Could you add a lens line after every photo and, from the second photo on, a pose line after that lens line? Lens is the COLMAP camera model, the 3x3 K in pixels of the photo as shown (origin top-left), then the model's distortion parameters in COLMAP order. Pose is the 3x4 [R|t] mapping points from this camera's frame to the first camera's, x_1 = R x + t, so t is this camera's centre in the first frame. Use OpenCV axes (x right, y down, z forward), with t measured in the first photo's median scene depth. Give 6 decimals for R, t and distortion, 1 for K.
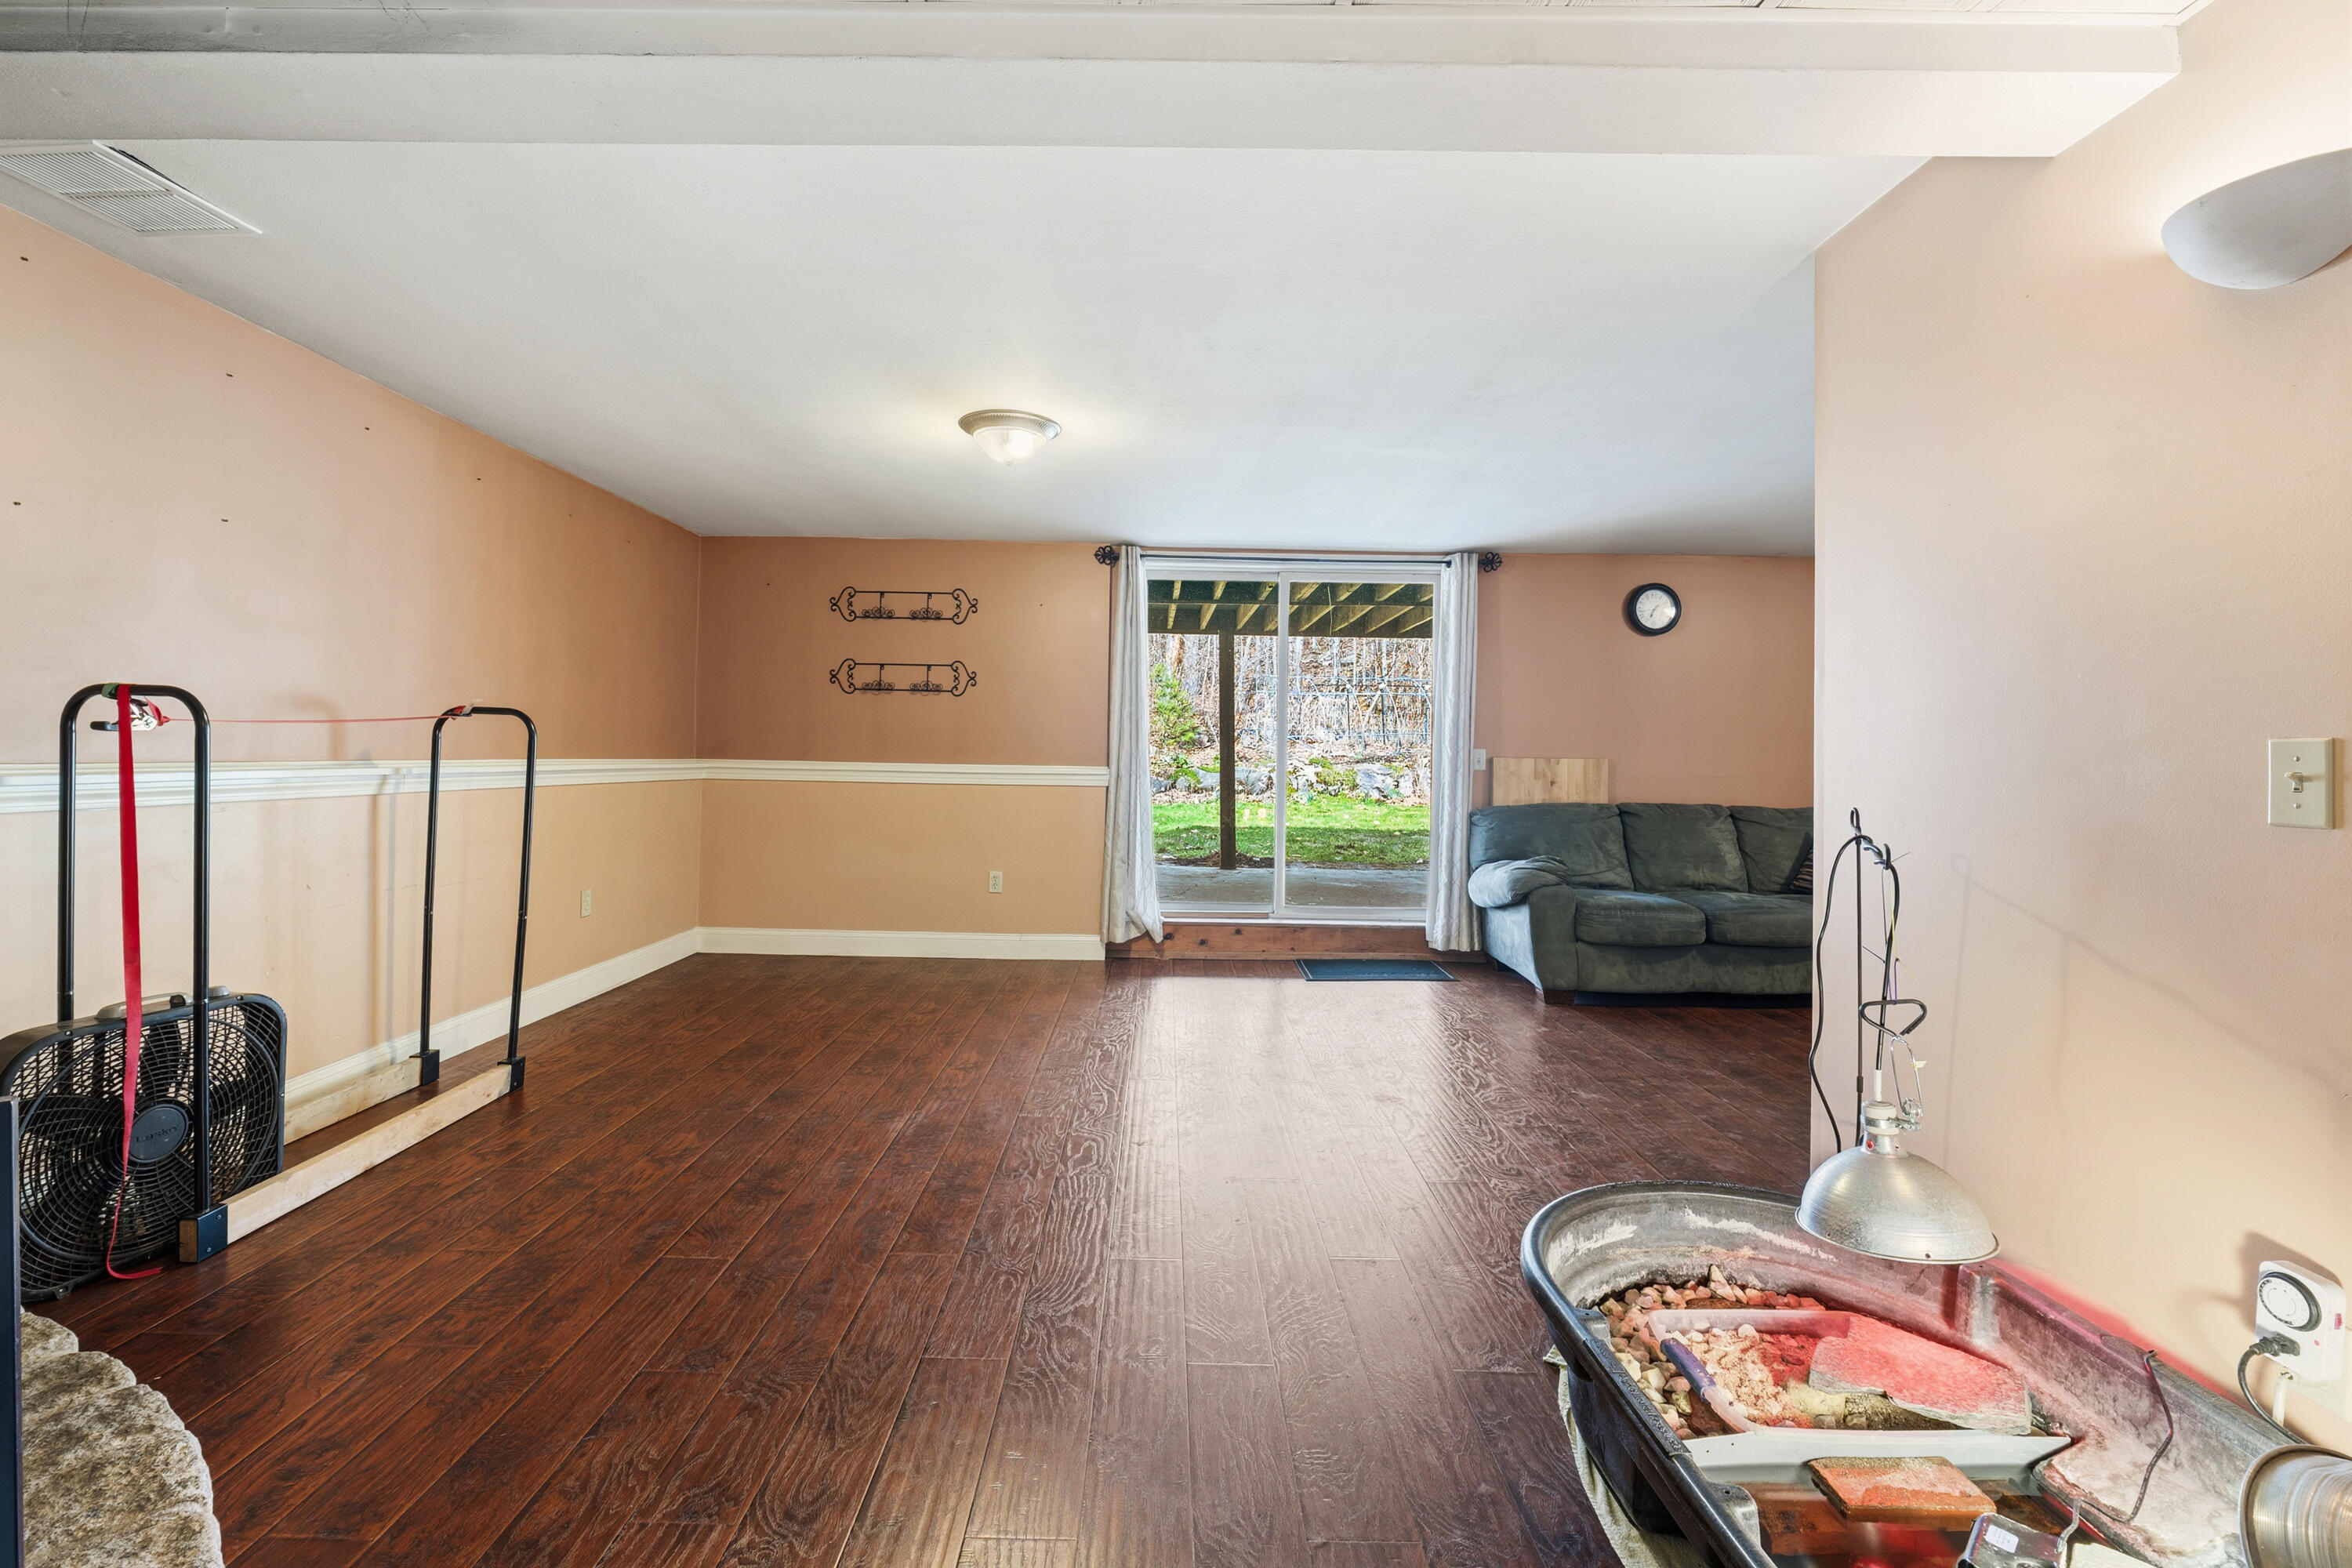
lens RADIAL K [[977.4, 0, 1176.0], [0, 977.4, 784.0], [0, 0, 1]] dist [0.010816, 0.000166]
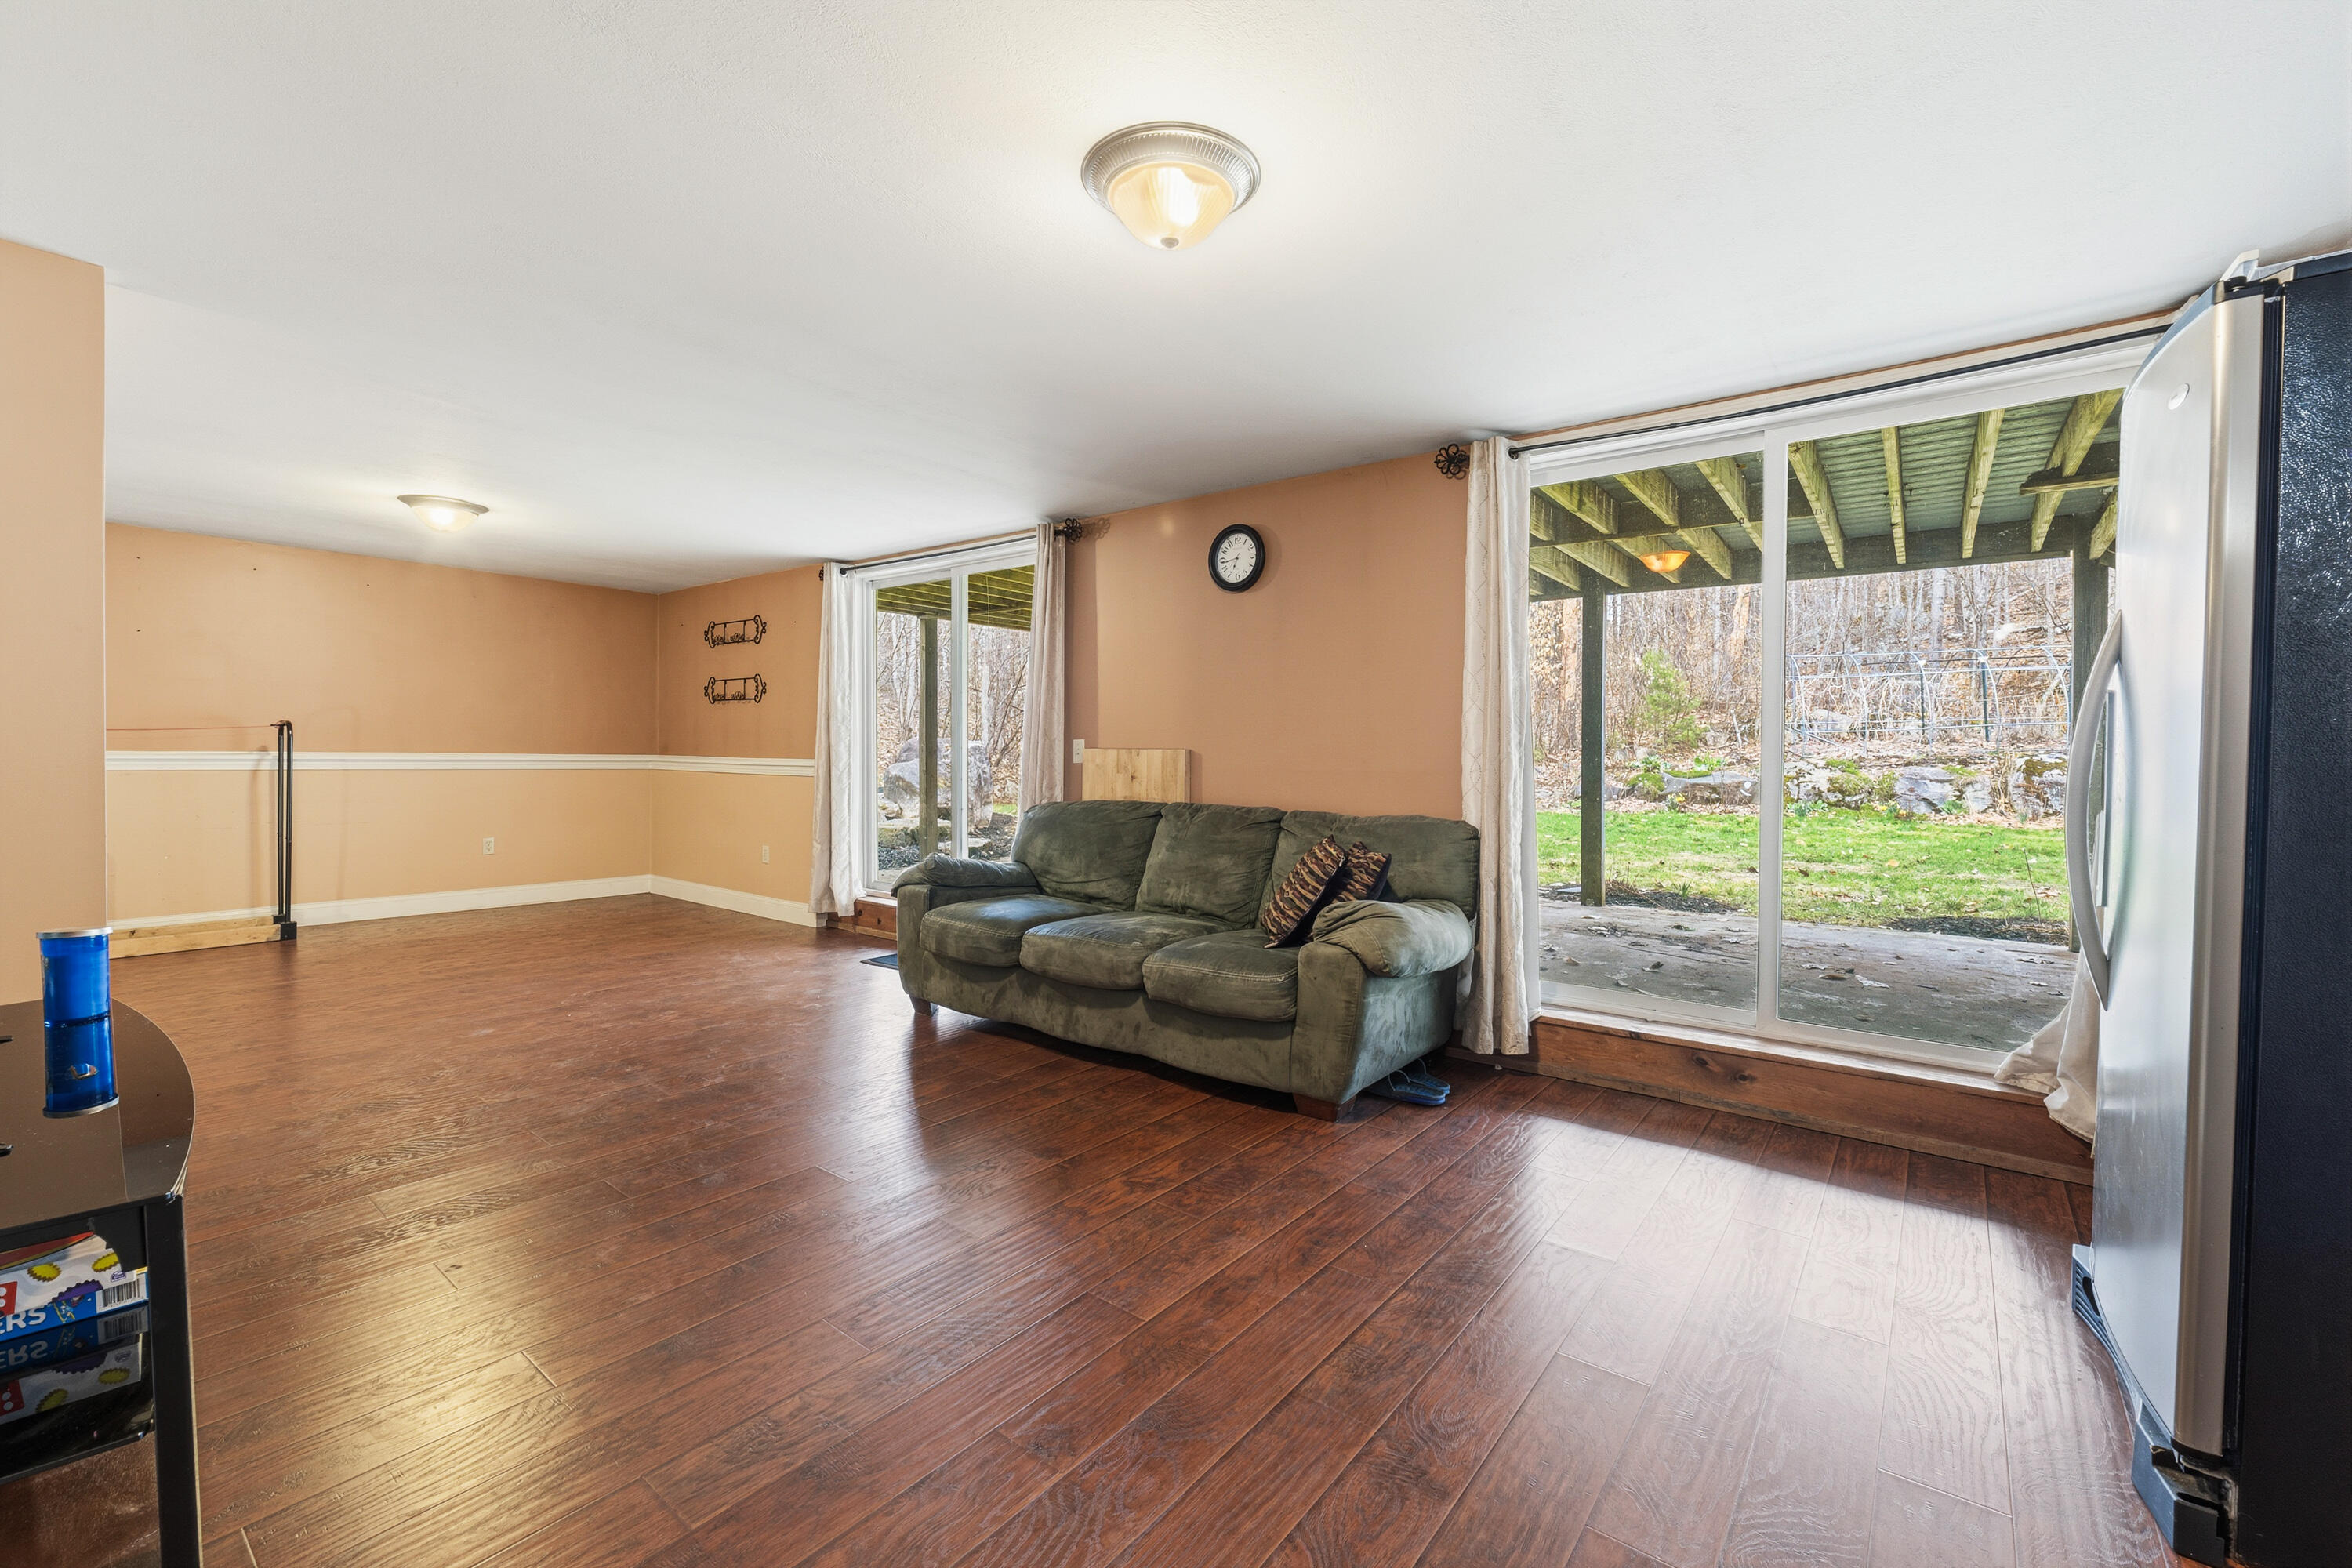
lens RADIAL K [[977.4, 0, 1176.0], [0, 977.4, 784.0], [0, 0, 1]] dist [0.010816, 0.000166]
pose [[0.786022, 0.013022, -0.618061, 0.960484], [-0.016378, 0.999866, 0.000238, 0.004877], [0.617981, 0.009935, 0.786130, 0.352122]]
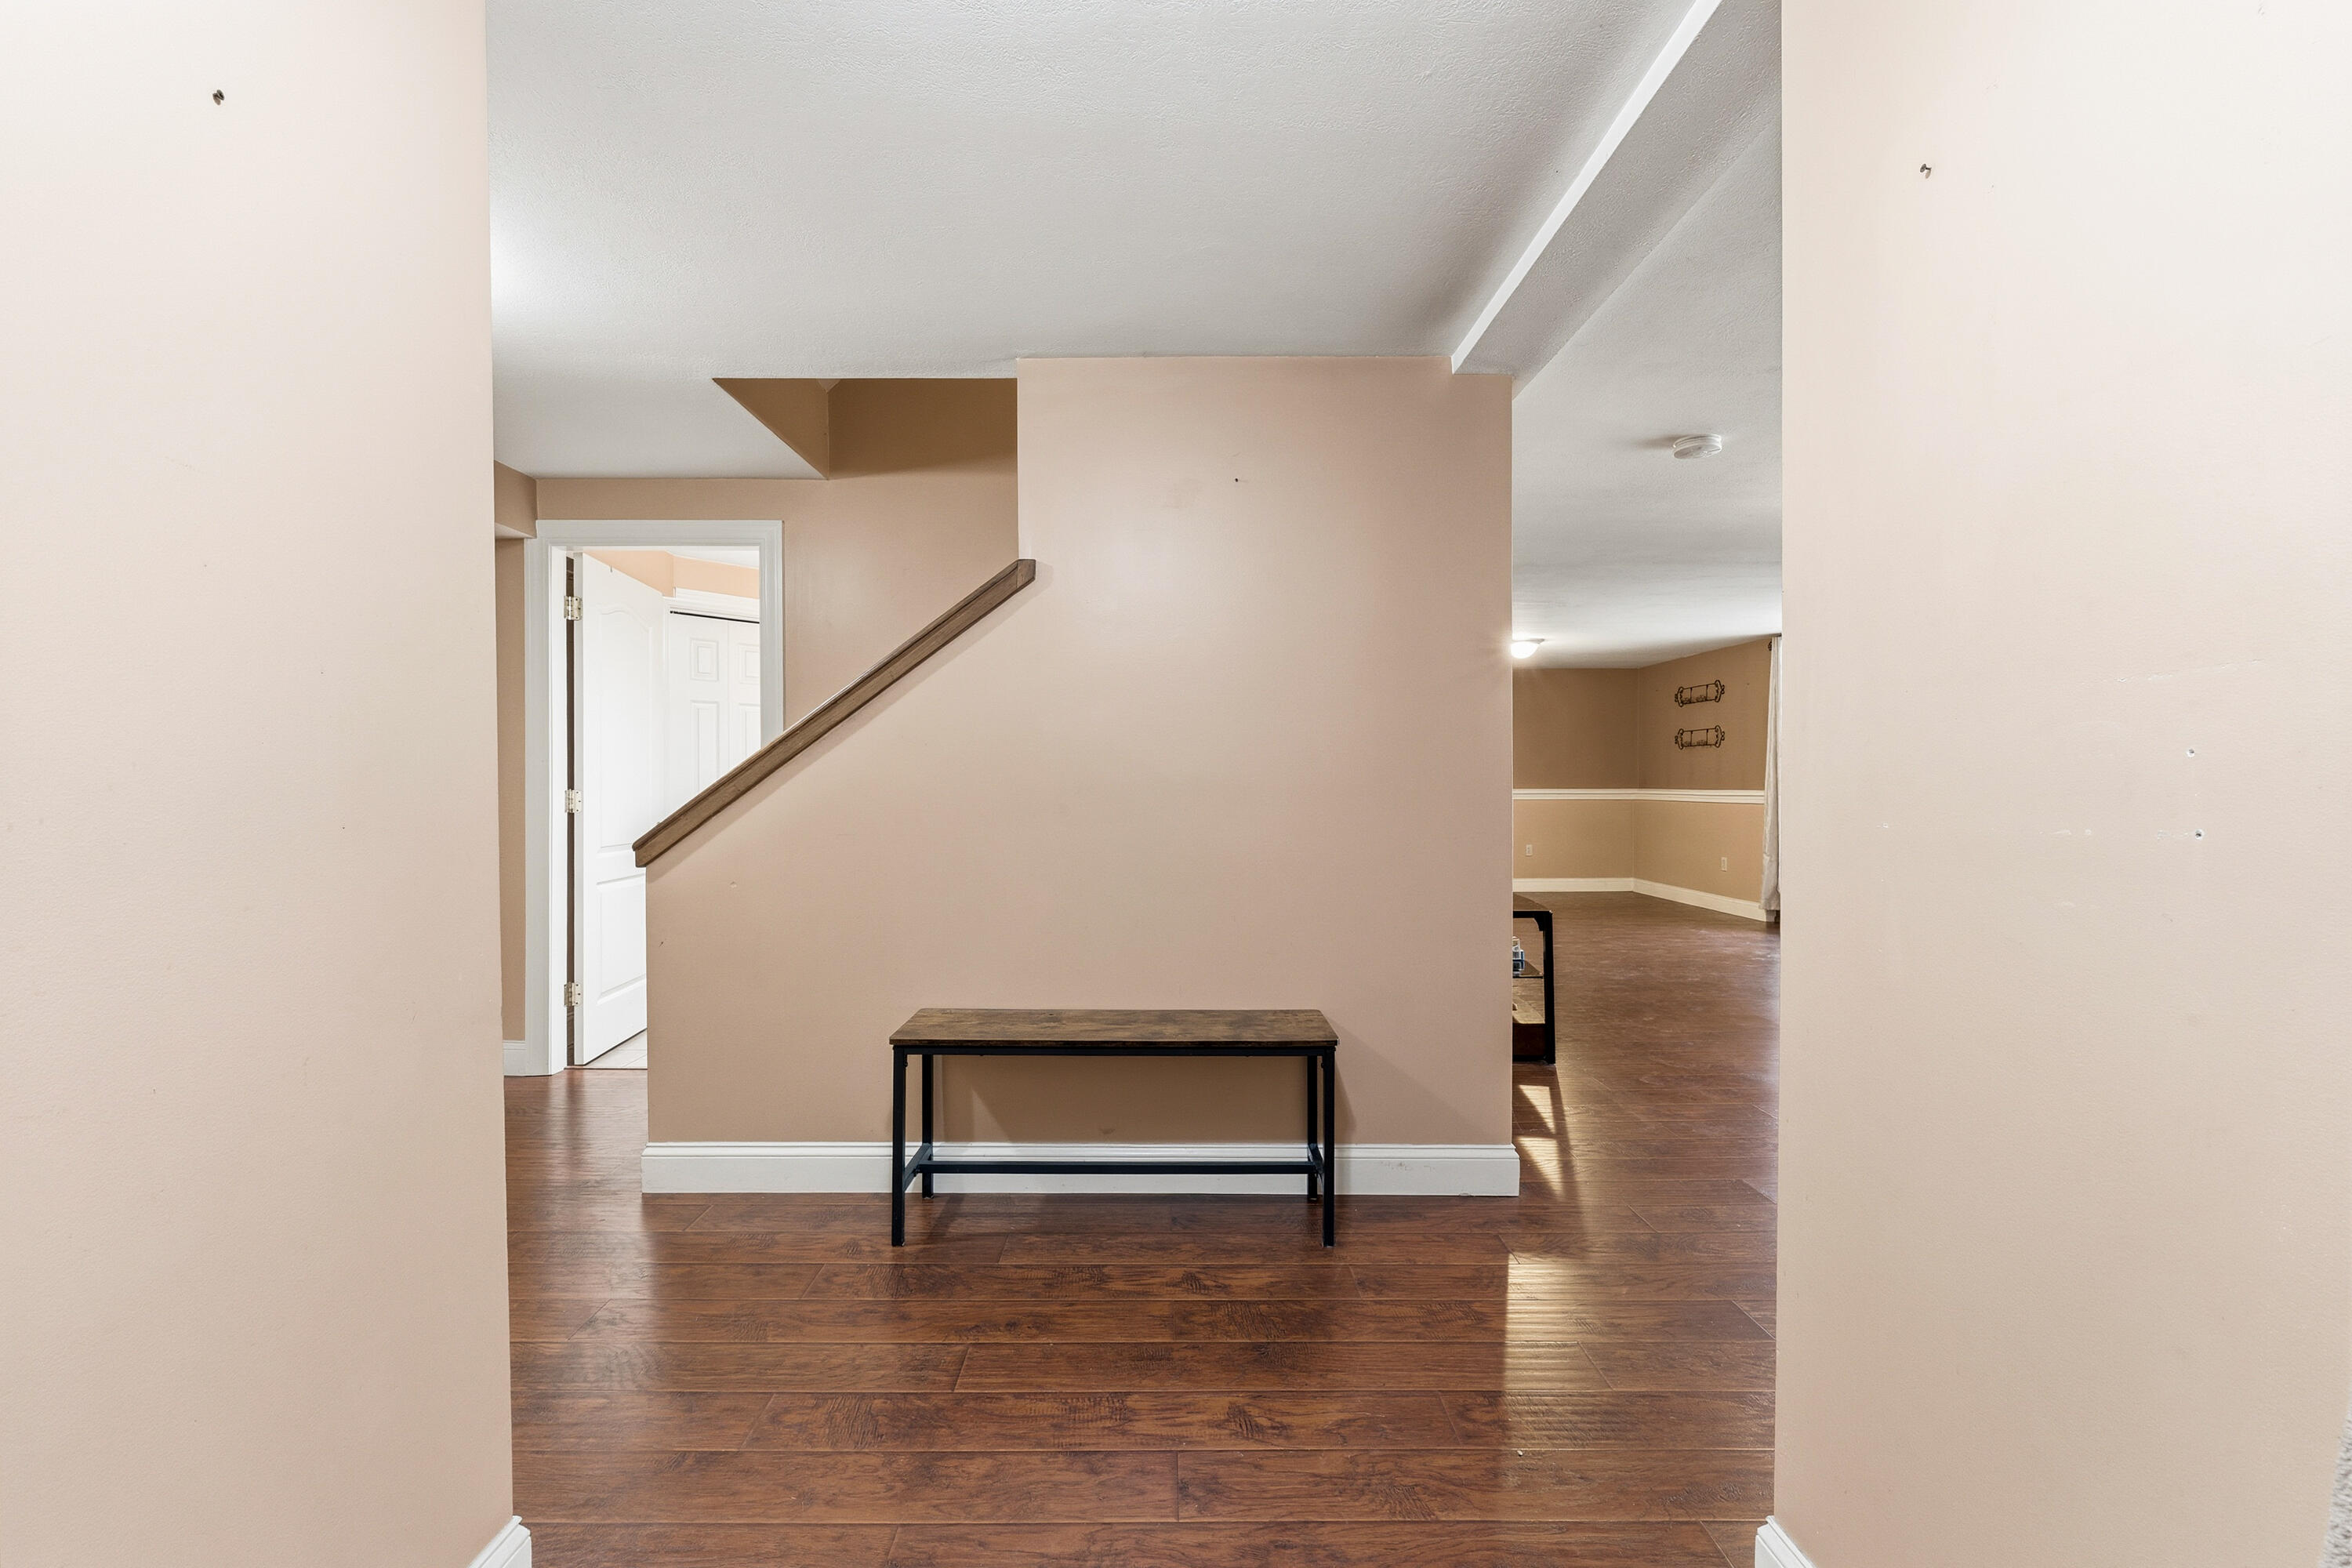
lens RADIAL K [[977.4, 0, 1176.0], [0, 977.4, 784.0], [0, 0, 1]] dist [0.010816, 0.000166]
pose [[-0.000671, -0.015833, -0.999874, 1.388930], [-0.025259, 0.999556, -0.015811, 0.019251], [0.999681, 0.025245, -0.001071, 0.111462]]
